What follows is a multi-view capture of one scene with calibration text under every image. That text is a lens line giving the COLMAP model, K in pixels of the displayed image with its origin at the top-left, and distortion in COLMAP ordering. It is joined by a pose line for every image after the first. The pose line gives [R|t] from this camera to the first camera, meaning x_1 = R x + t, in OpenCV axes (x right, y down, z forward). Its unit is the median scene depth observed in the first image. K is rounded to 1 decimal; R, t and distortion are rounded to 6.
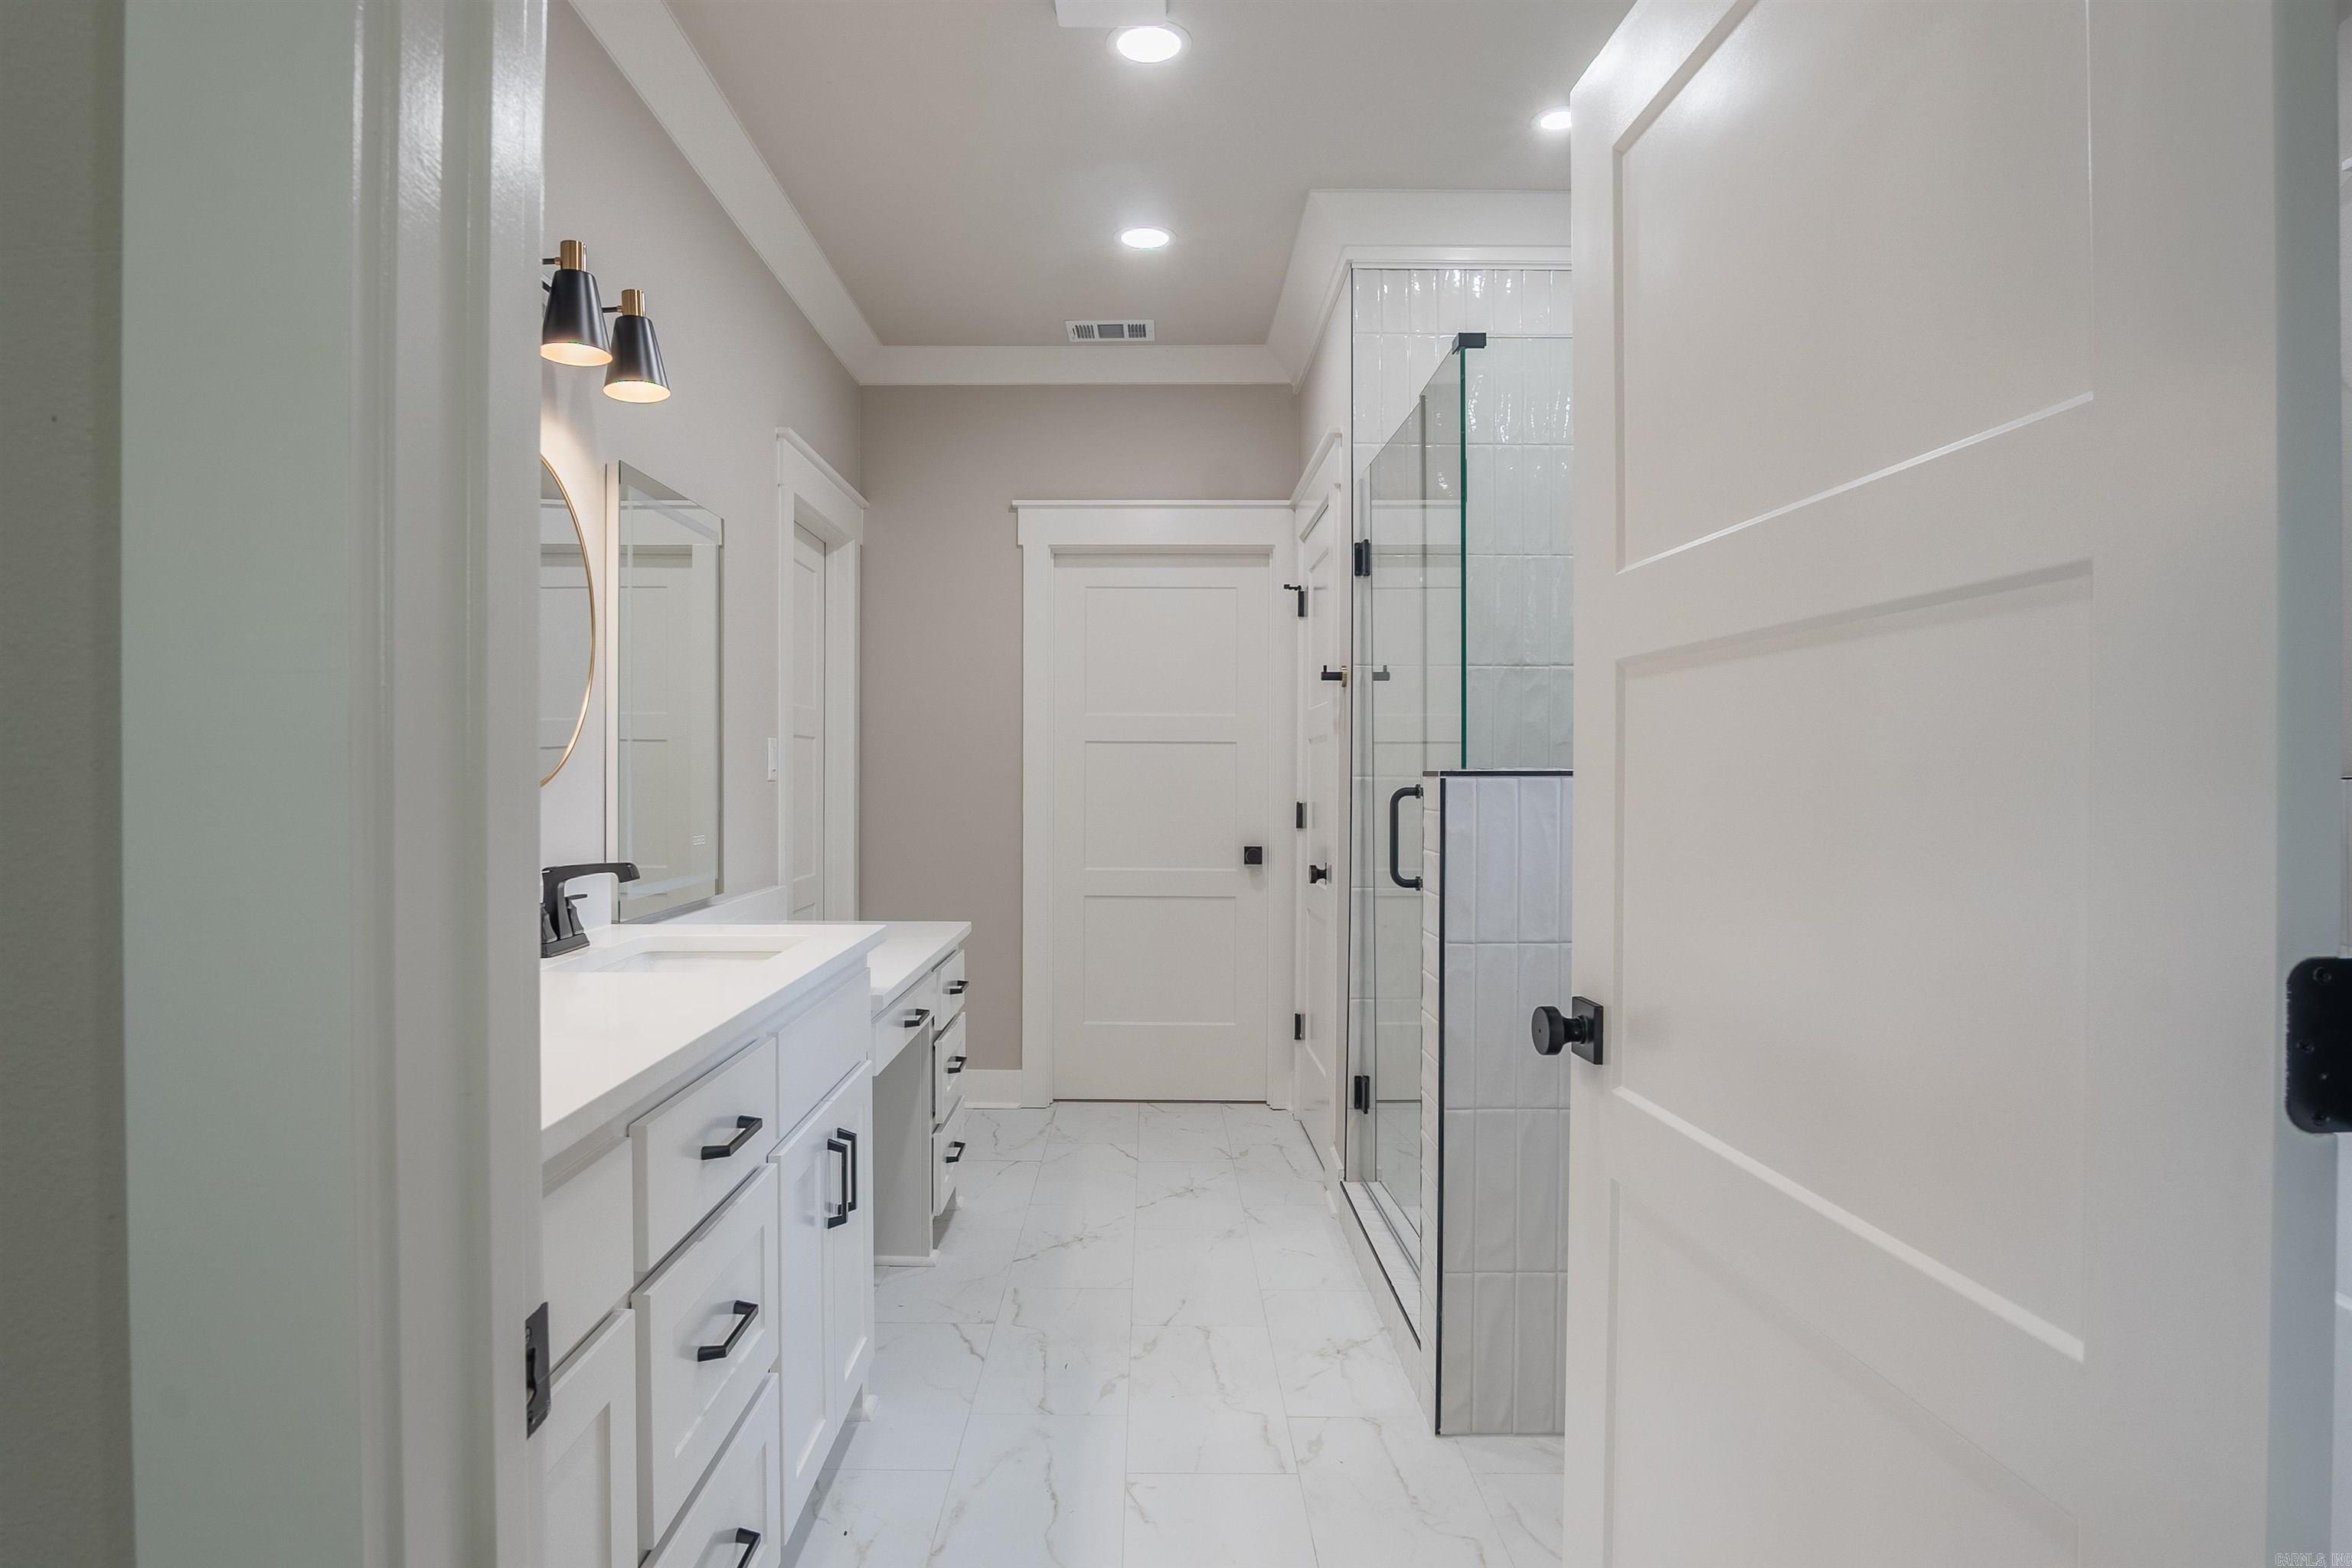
lens RADIAL K [[1303.7, 0, 1176.0], [0, 1303.7, 784.0], [0, 0, 1]] dist [-0.042661, 0.013512]
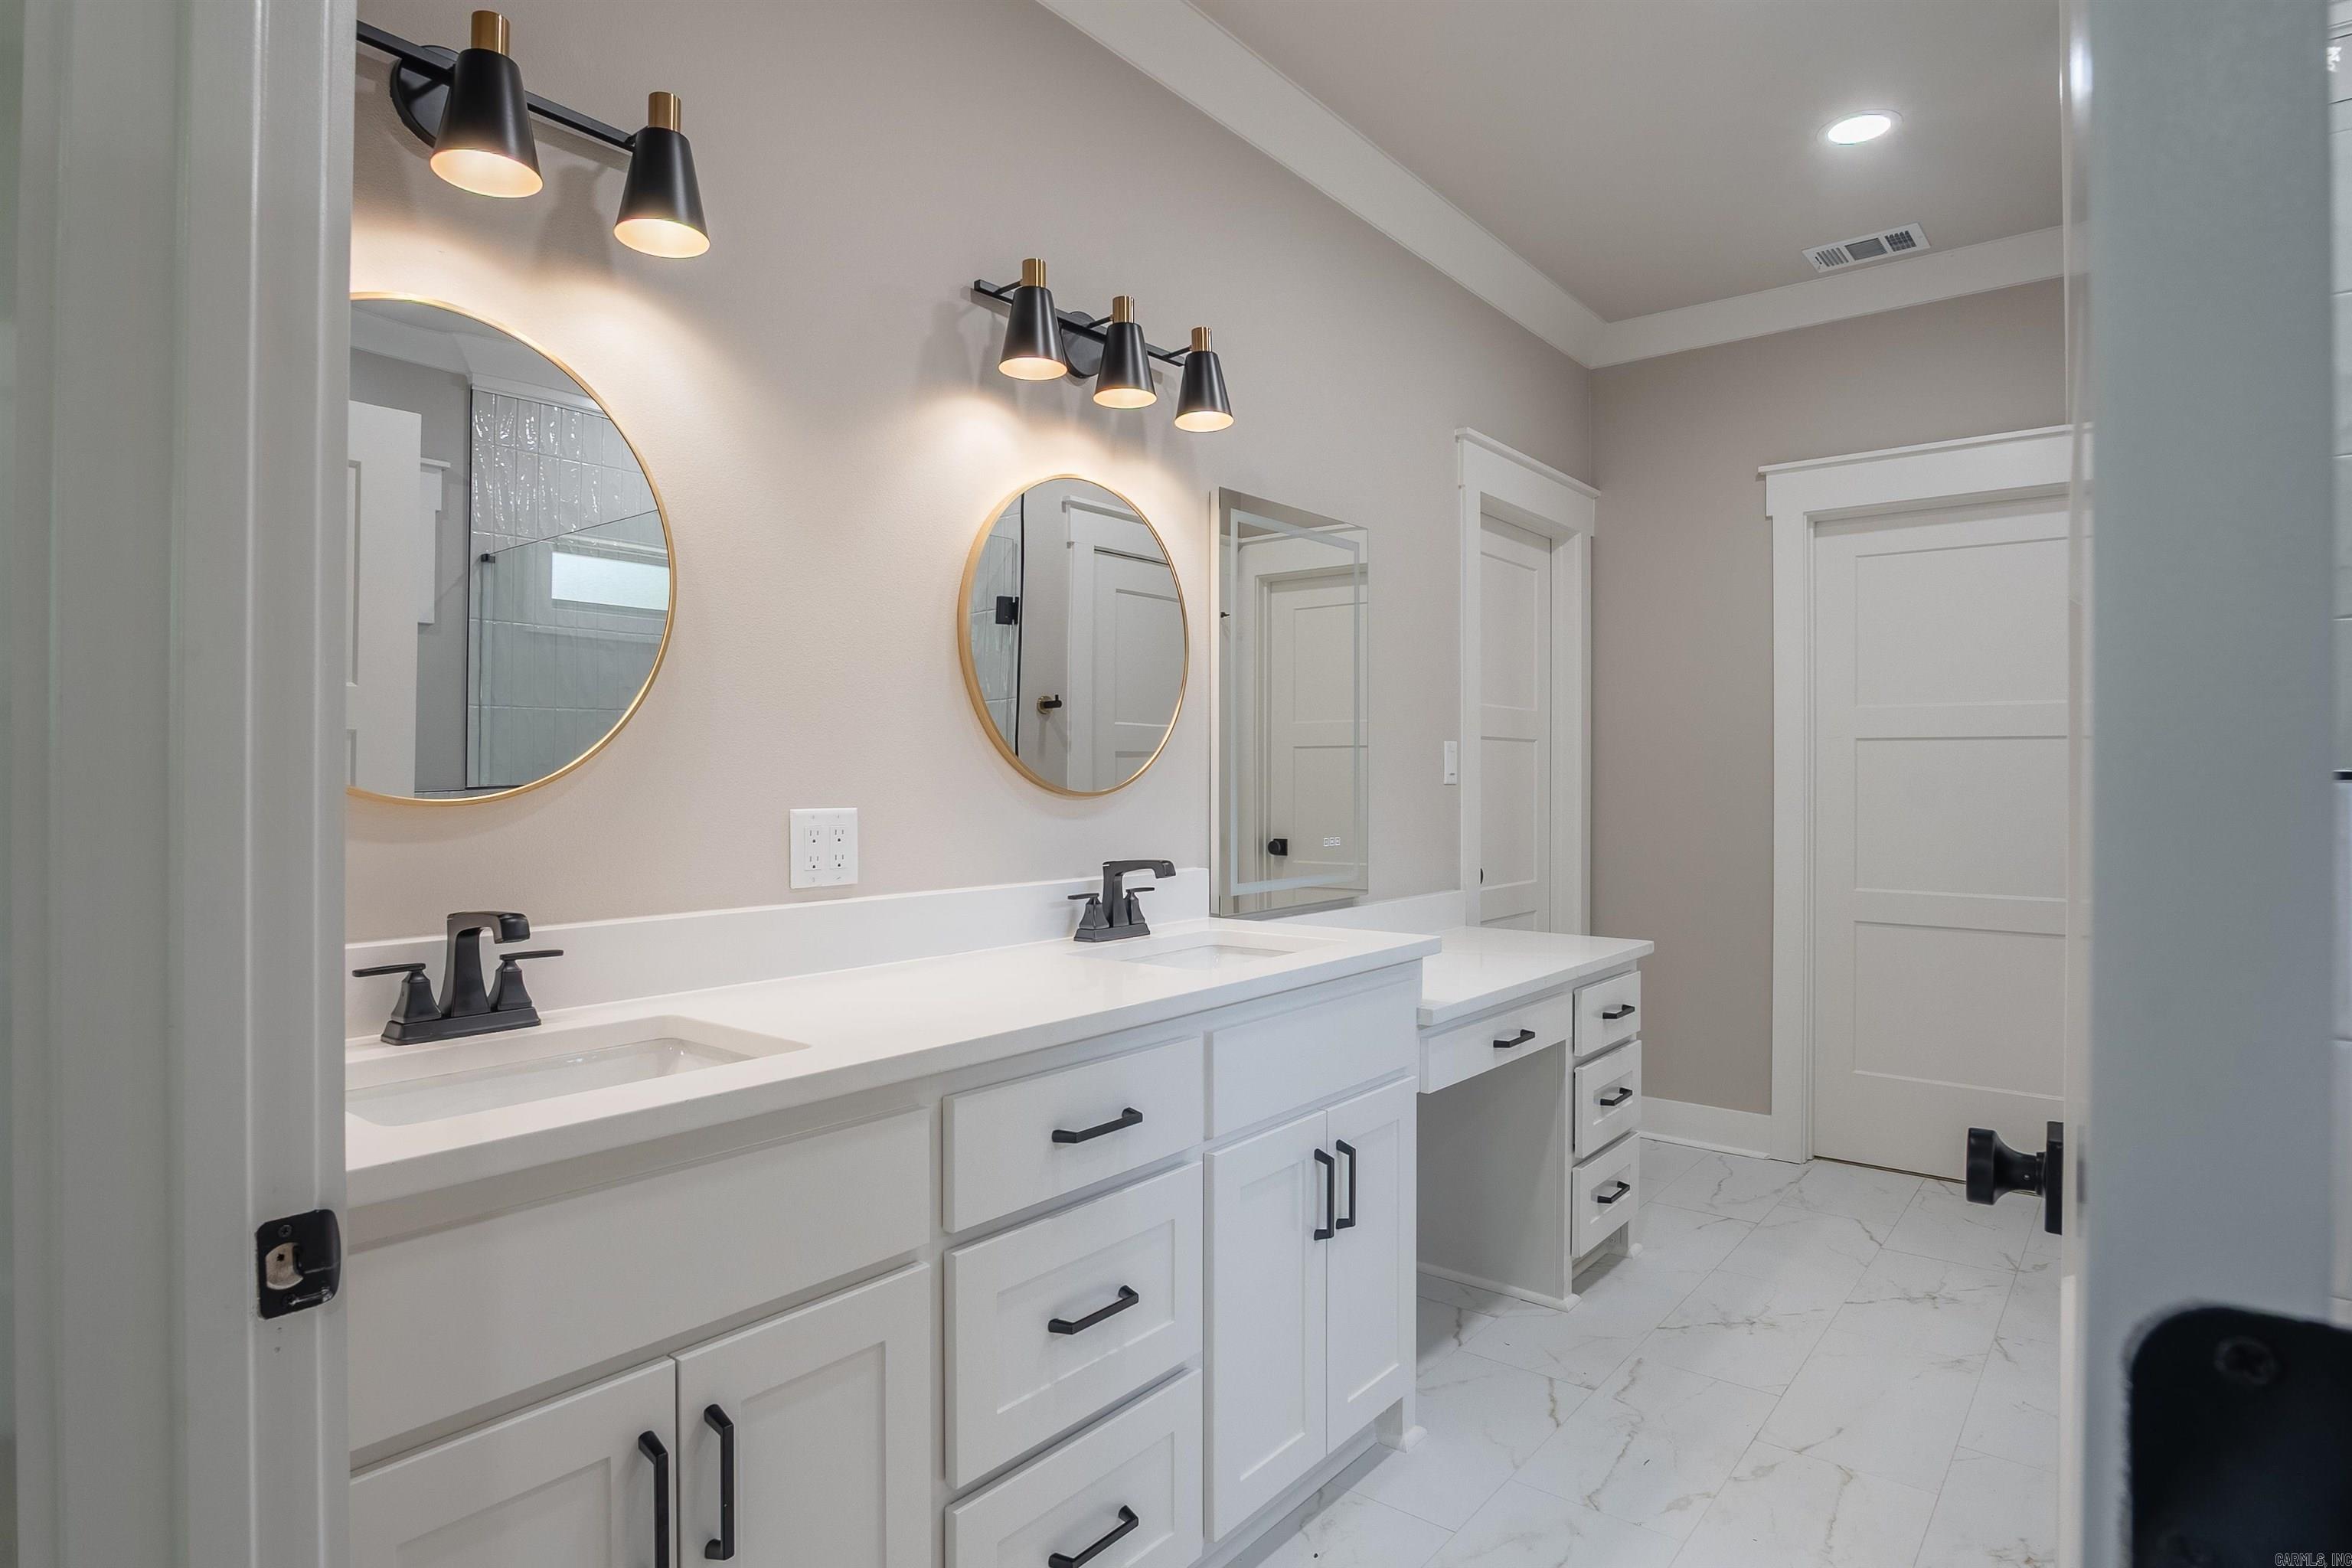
lens RADIAL K [[1298.9, 0, 1167.7], [0, 1298.9, 775.3], [0, 0, 1]] dist [-0.041072, 0.011394]
pose [[0.772545, -0.003016, -0.634953, 0.157557], [-0.003171, 0.999958, -0.008608, -0.000336], [0.634952, 0.008663, 0.772503, 0.098274]]
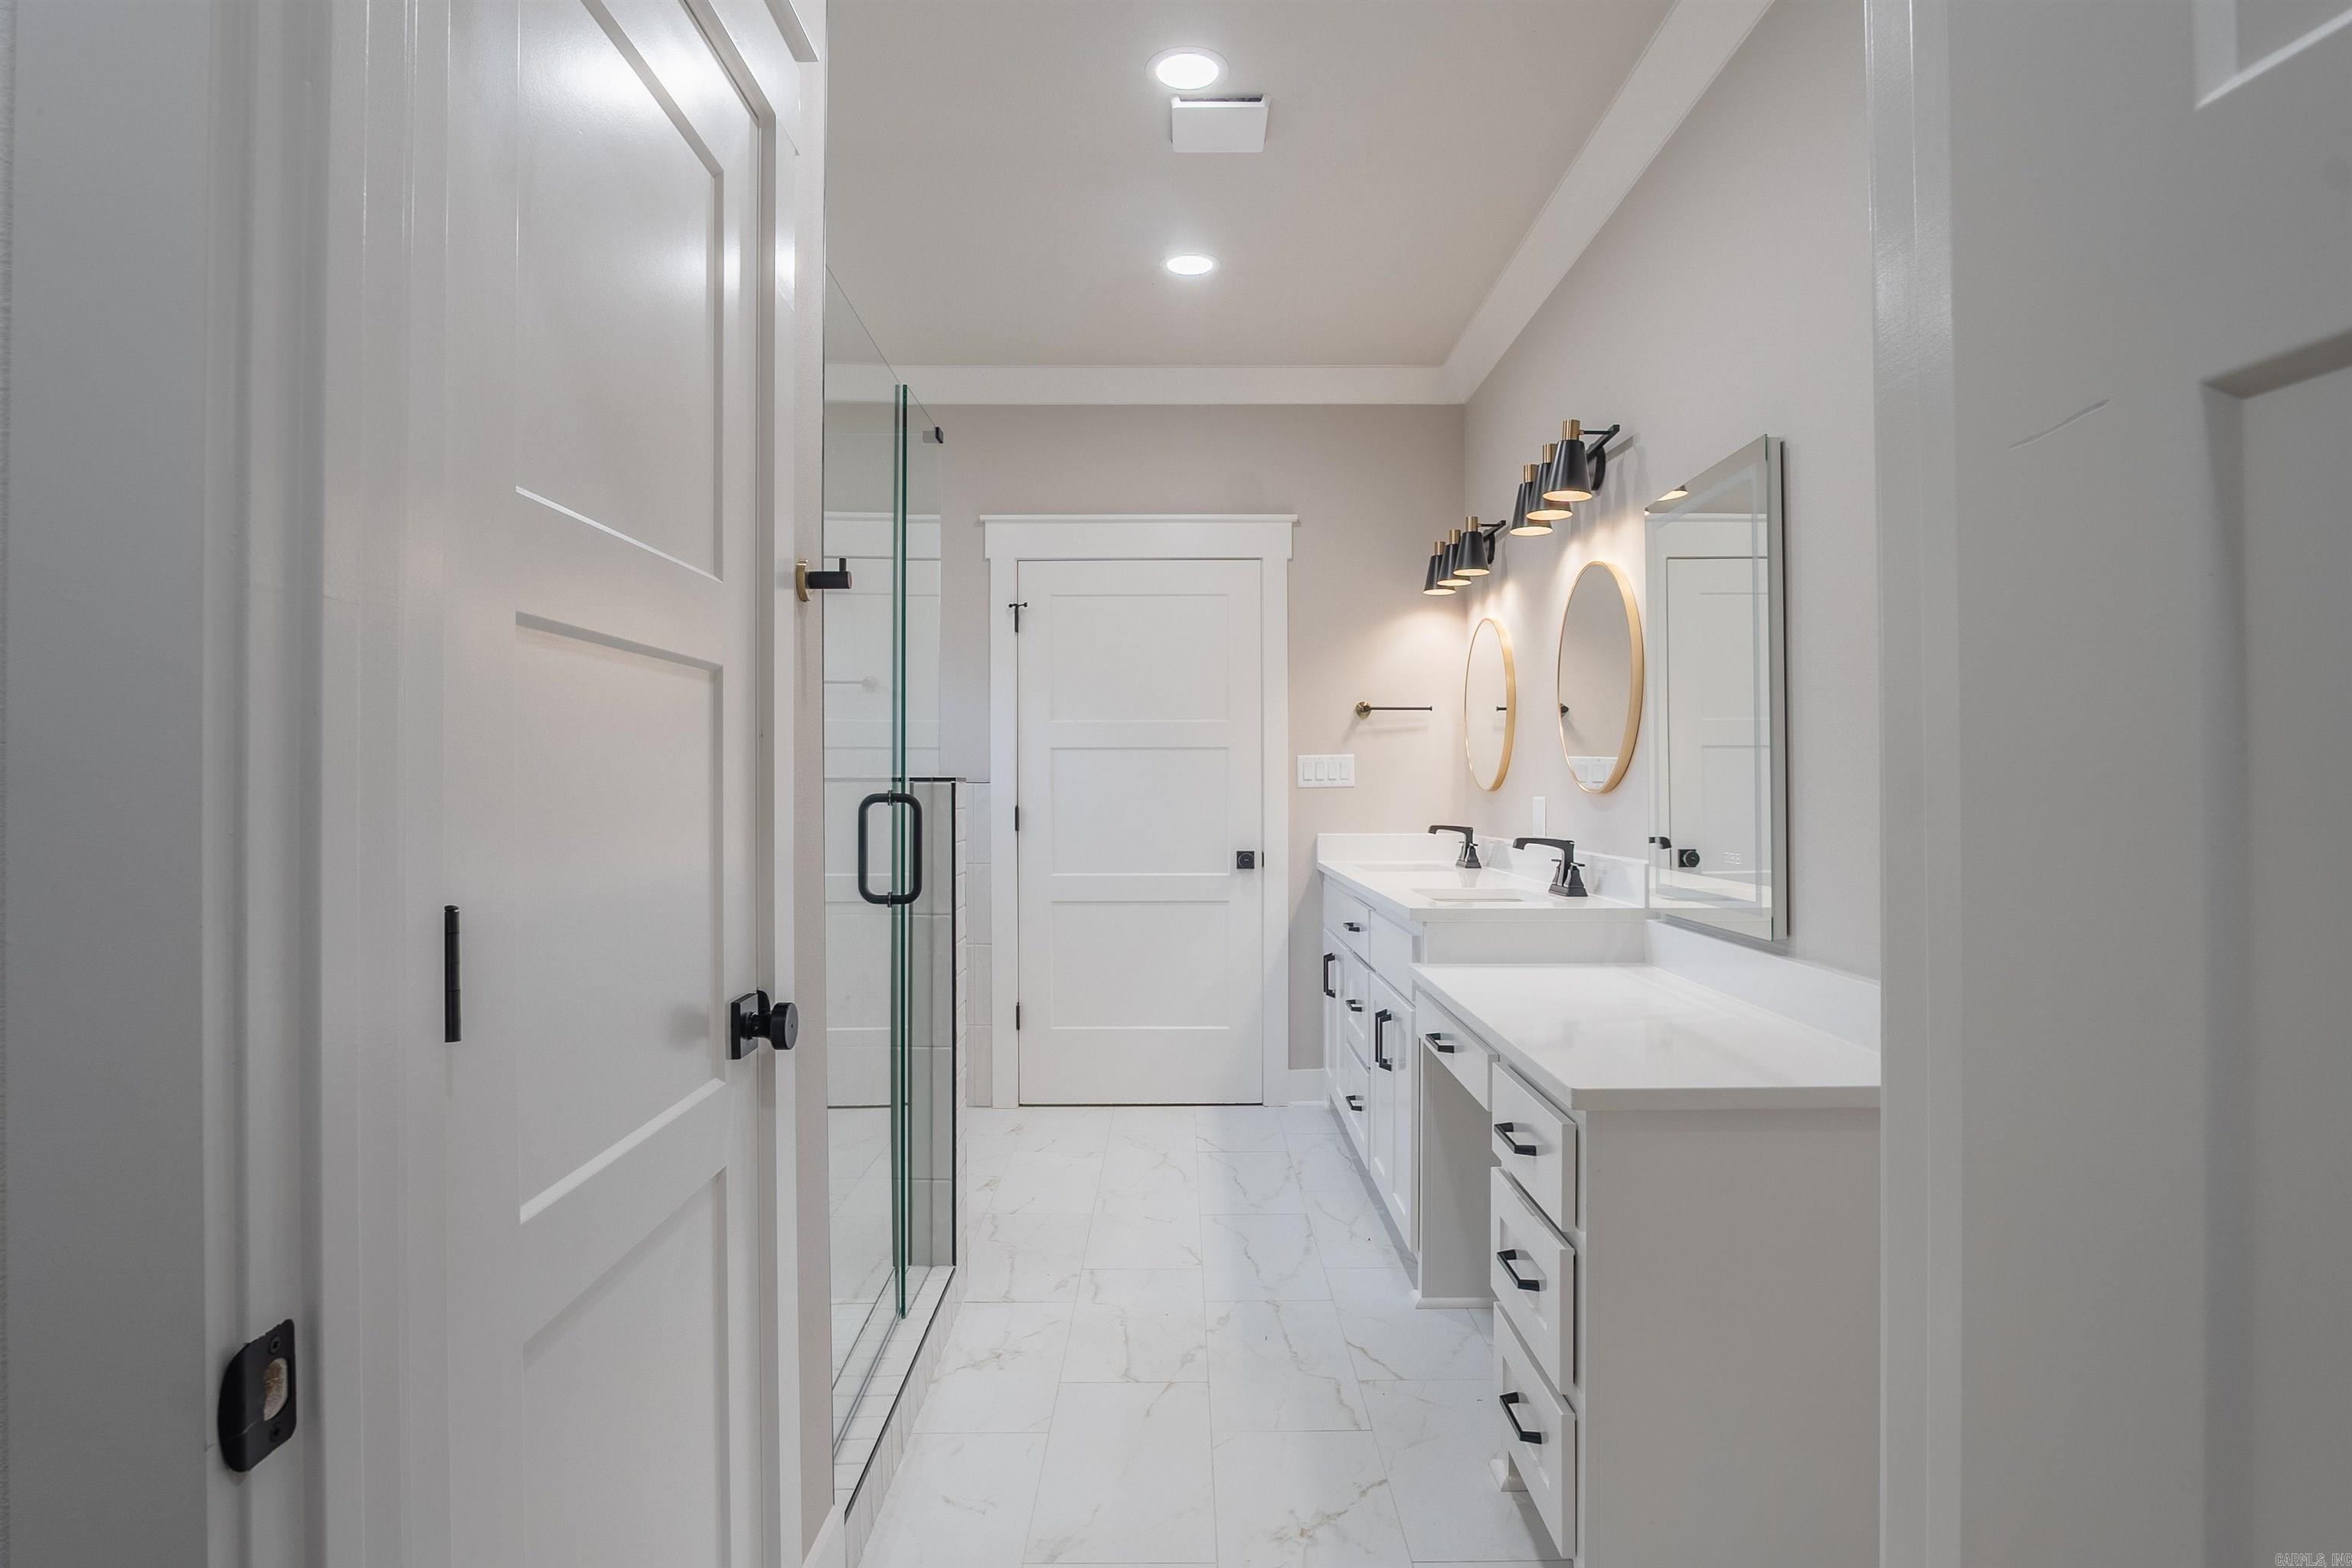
lens RADIAL K [[1337.3, 0, 1180.7], [0, 1337.3, 758.7], [0, 0, 1]] dist [-0.048346, 0.000043]
pose [[-0.999758, 0.001005, 0.021976, -0.028980], [0.000760, 0.999937, -0.011162, -0.006204], [-0.021986, -0.011142, -0.999696, 1.546963]]
